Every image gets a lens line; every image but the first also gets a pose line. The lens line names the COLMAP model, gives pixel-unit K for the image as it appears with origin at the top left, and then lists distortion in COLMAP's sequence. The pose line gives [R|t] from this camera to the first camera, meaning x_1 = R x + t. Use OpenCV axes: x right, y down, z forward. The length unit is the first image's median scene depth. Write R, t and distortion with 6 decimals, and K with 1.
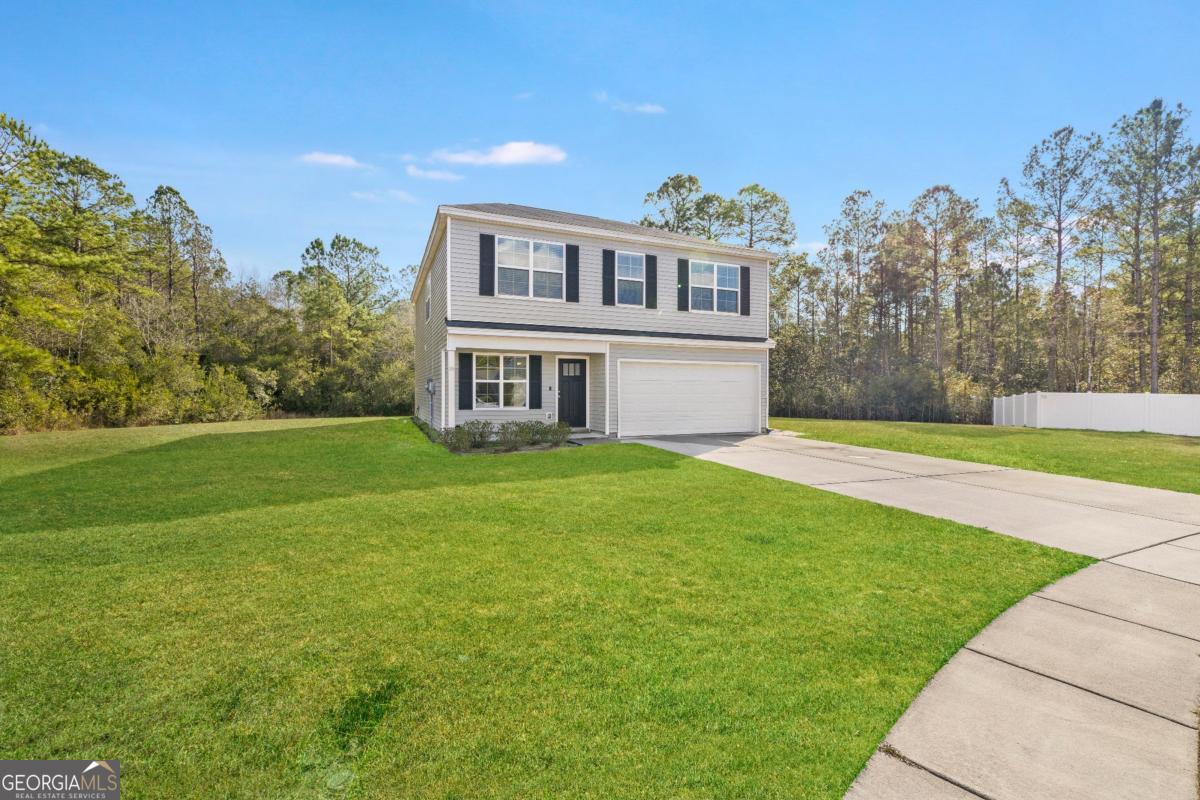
lens RADIAL K [[514.6, 0, 600.0], [0, 514.6, 400.0], [0, 0, 1]] dist [0.003611, 0.001266]
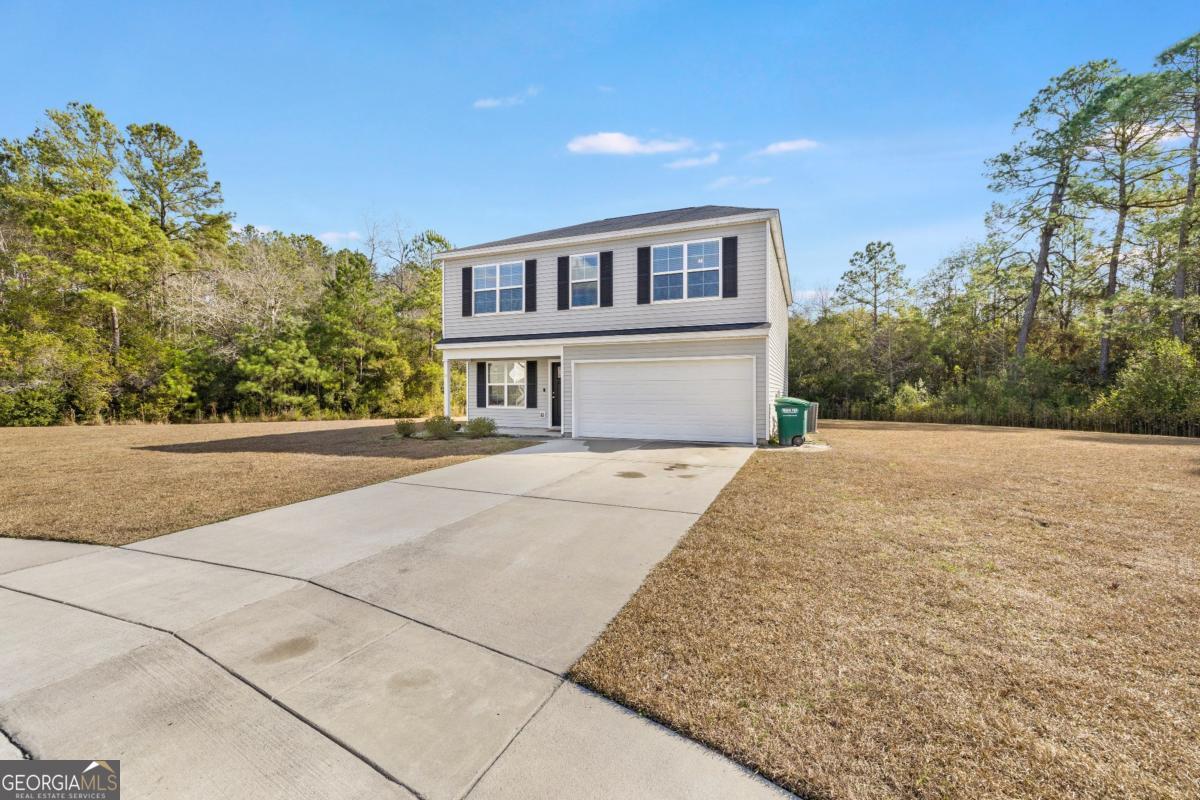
lens RADIAL K [[509.6, 0, 597.2], [0, 509.6, 396.2], [0, 0, 1]] dist [0.011562, 0.000273]
pose [[0.685299, 0.001280, -0.728261, 0.777305], [-0.008616, 0.999943, -0.006350, -0.002885], [0.728211, 0.010626, 0.685270, 0.328201]]
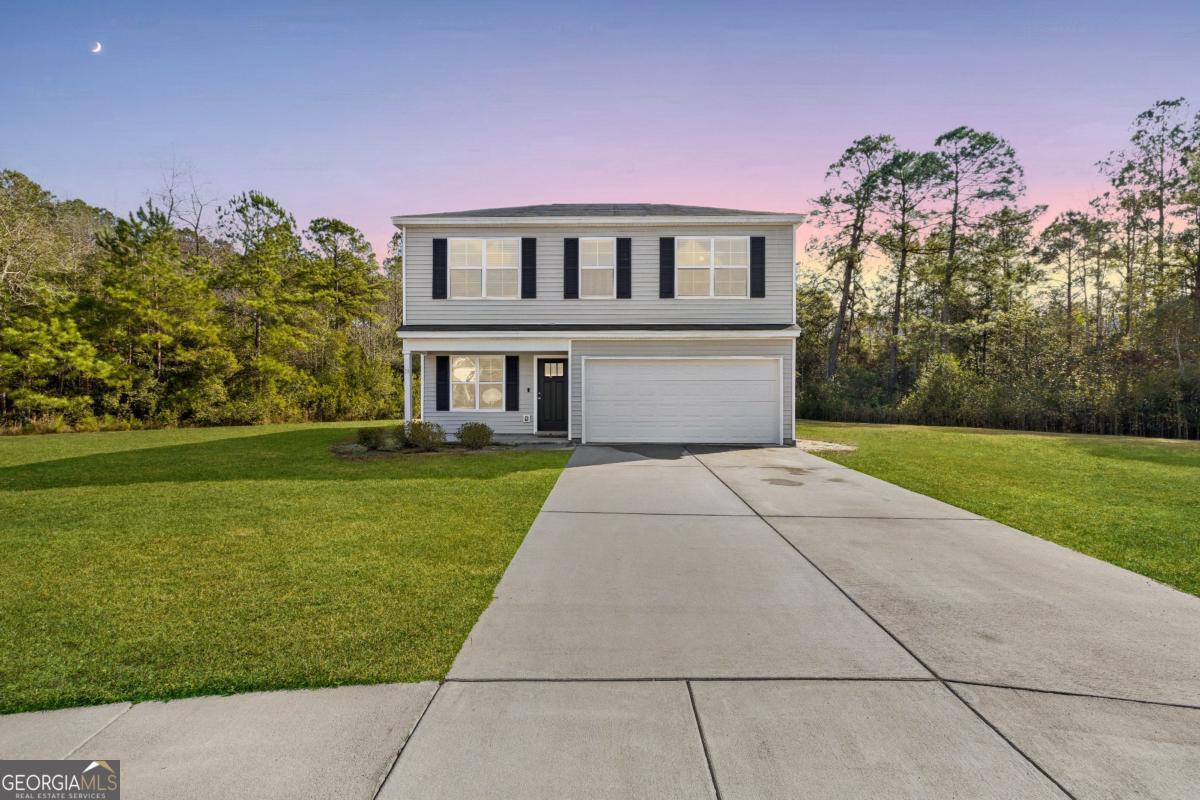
lens RADIAL K [[514.6, 0, 600.0], [0, 514.6, 400.0], [0, 0, 1]] dist [0.003611, 0.001266]
pose [[0.901602, 0.002678, -0.432558, 0.437732], [-0.005198, 0.999976, -0.004644, 0.000195], [0.432535, 0.006435, 0.901594, 0.189512]]
